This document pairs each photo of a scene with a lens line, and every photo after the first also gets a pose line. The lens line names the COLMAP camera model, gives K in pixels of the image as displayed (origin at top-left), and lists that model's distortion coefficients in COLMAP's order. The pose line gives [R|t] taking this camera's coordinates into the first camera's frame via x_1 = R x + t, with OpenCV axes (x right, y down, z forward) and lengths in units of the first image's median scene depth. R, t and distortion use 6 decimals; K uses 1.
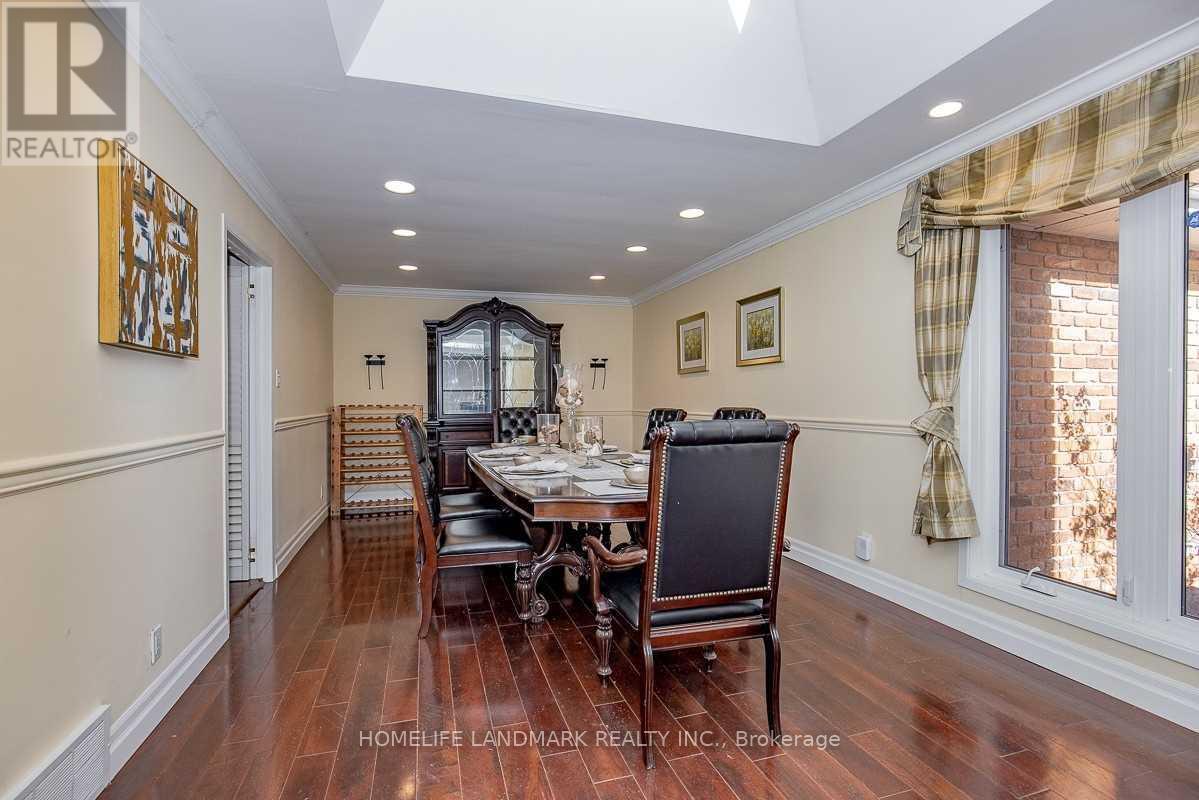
lens RADIAL K [[544.9, 0, 602.7], [0, 544.9, 403.3], [0, 0, 1]] dist [-0.016985, 0.004262]
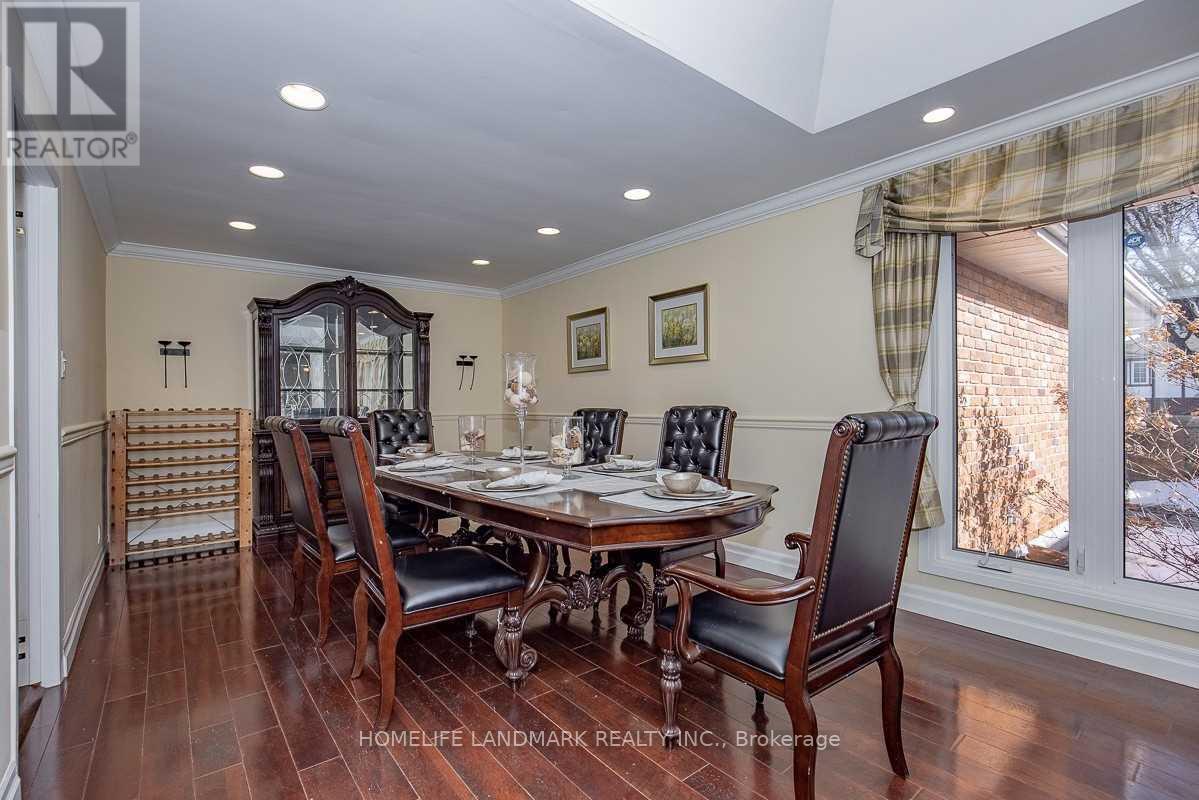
lens RADIAL K [[544.9, 0, 599.2], [0, 544.9, 405.7], [0, 0, 1]] dist [-0.016985, 0.004262]
pose [[0.934239, -0.005267, 0.356610, -0.245164], [0.007217, 0.999965, -0.004138, 0.010287], [-0.356576, 0.006439, 0.934244, 0.186314]]
